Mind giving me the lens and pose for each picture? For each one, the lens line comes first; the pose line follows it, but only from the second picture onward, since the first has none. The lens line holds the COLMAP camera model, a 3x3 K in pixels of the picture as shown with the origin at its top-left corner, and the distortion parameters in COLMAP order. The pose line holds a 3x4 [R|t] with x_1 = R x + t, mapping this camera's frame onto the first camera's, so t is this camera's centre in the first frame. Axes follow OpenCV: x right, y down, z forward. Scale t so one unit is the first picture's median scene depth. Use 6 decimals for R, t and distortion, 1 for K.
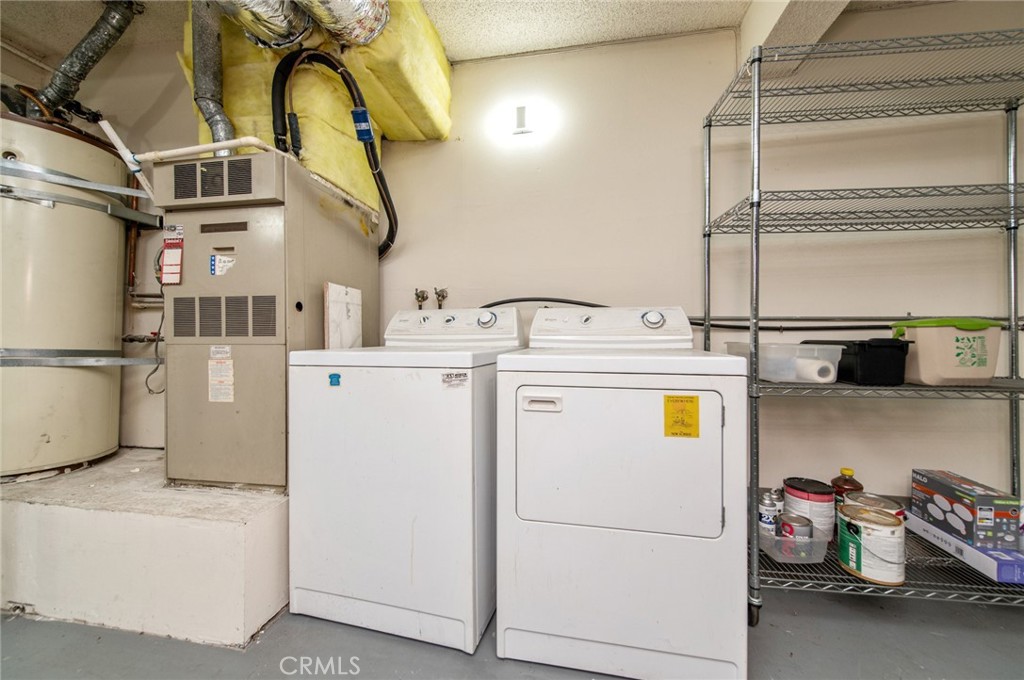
lens RADIAL K [[401.9, 0, 511.1], [0, 401.9, 335.8], [0, 0, 1]] dist [0.009068, -0.000281]
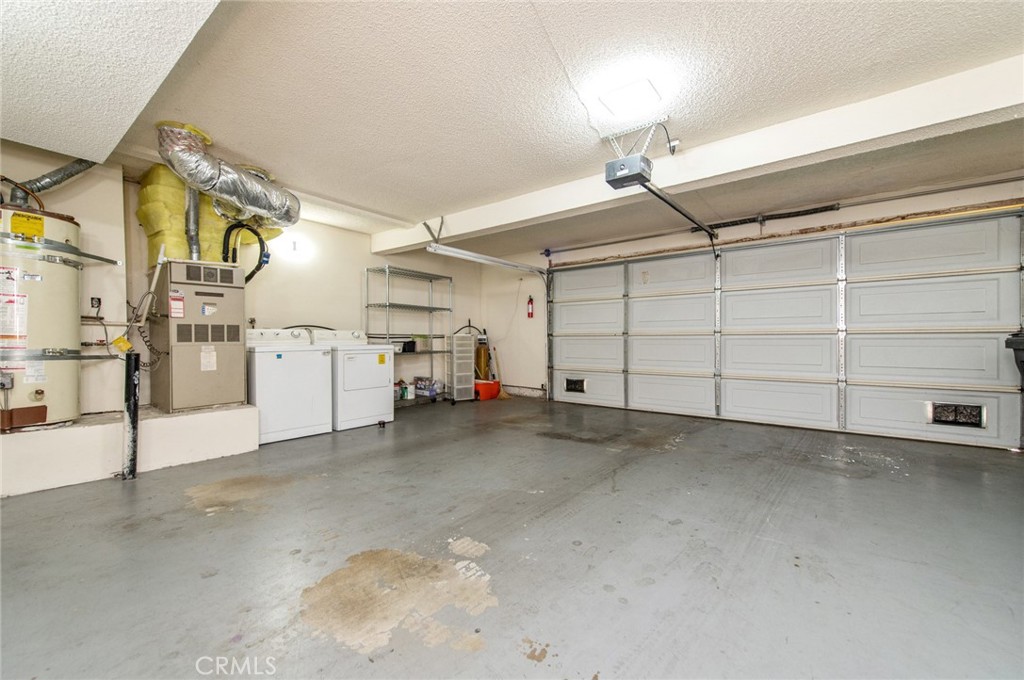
lens RADIAL K [[401.9, 0, 512.0], [0, 401.9, 338.6], [0, 0, 1]] dist [0.009068, -0.000281]
pose [[0.471689, -0.002667, 0.881761, -1.943976], [0.002494, 0.999995, 0.001690, -0.015801], [-0.881761, 0.001402, 0.471694, -1.617090]]
